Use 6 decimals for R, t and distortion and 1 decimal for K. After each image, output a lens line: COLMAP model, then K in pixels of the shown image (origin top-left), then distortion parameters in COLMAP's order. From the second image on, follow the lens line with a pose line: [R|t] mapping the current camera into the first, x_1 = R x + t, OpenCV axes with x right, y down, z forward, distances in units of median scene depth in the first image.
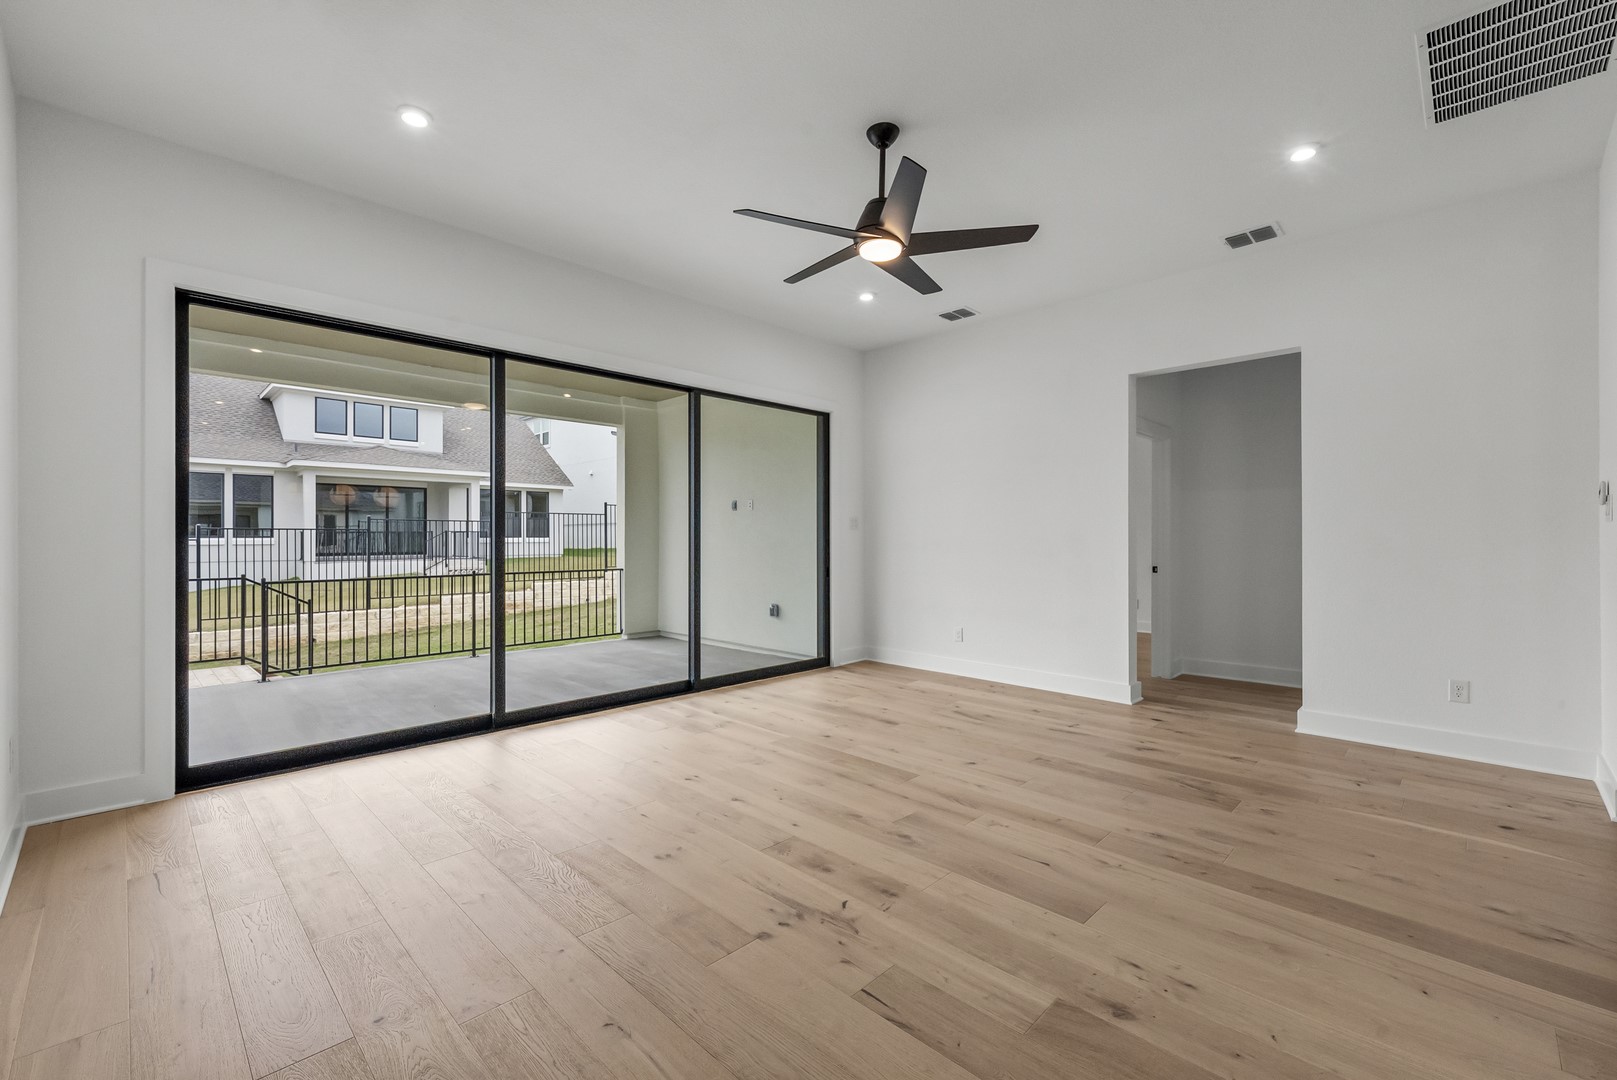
lens RADIAL K [[680.7, 0, 806.1], [0, 680.7, 540.6], [0, 0, 1]] dist [0.000243, -0.000045]
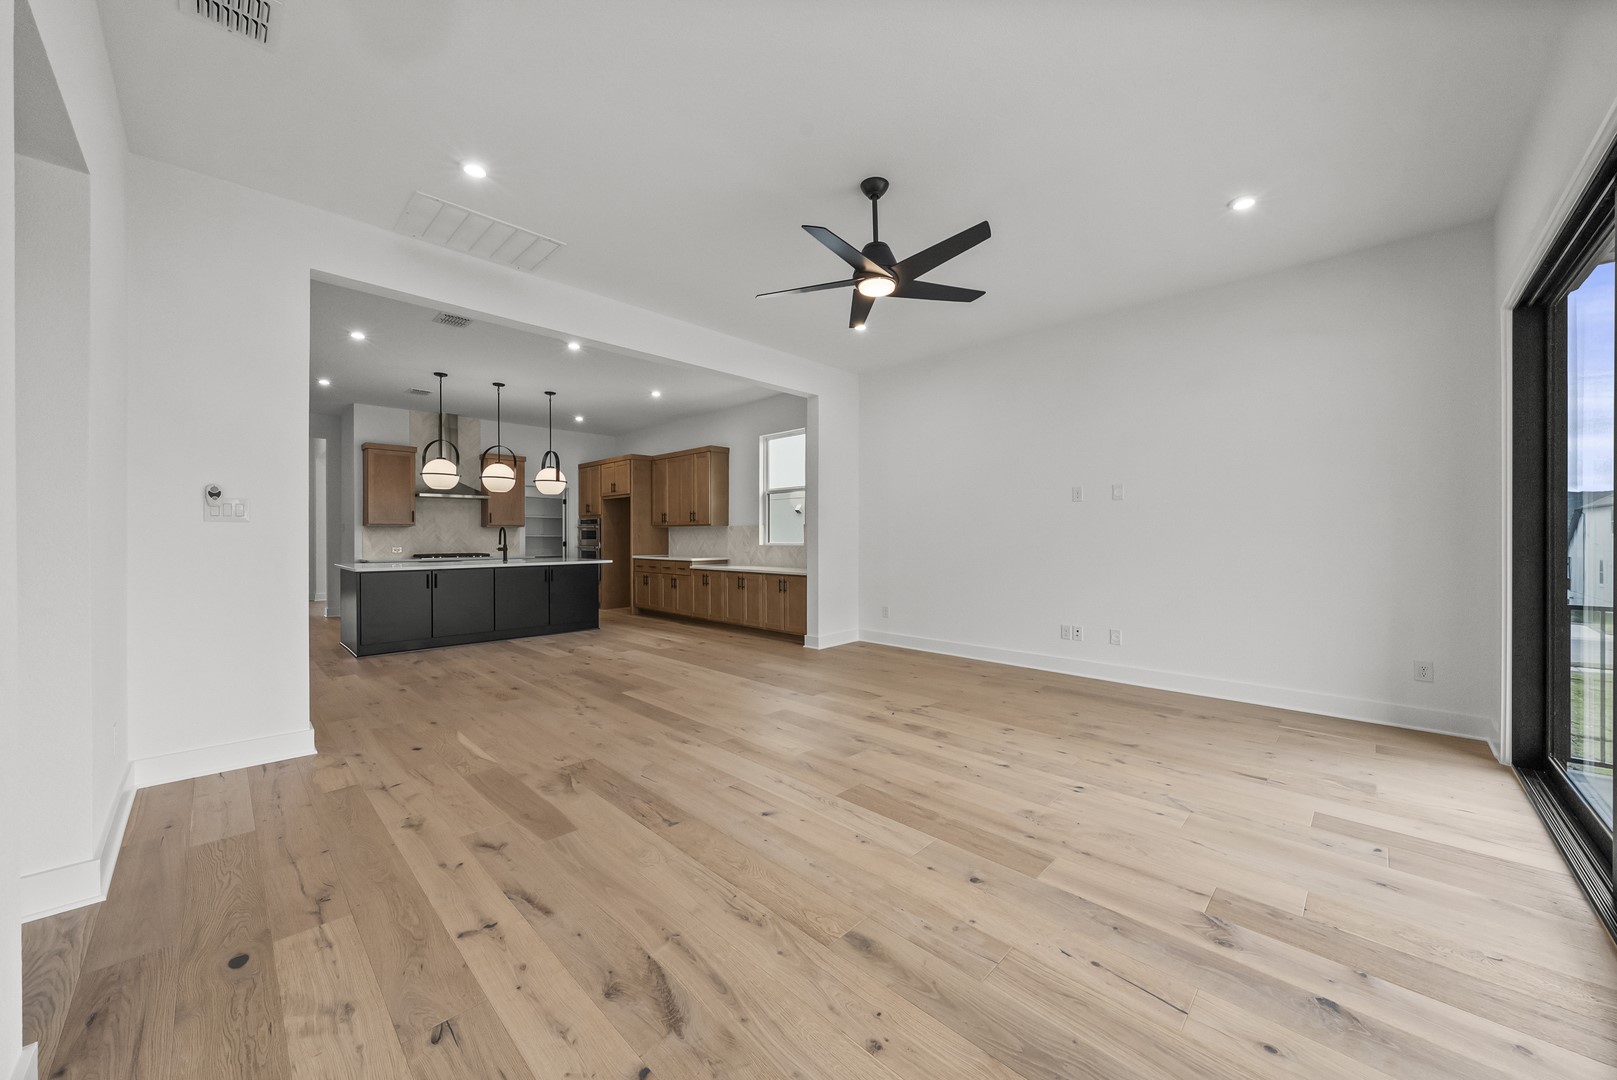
lens RADIAL K [[583.9, 0, 805.9], [0, 583.9, 540.7], [0, 0, 1]] dist [-0.000152, -0.000037]
pose [[-0.999995, 0.001570, -0.002669, 0.233662], [0.001546, 0.999958, 0.009073, -0.003862], [0.002683, 0.009069, -0.999955, 1.993791]]
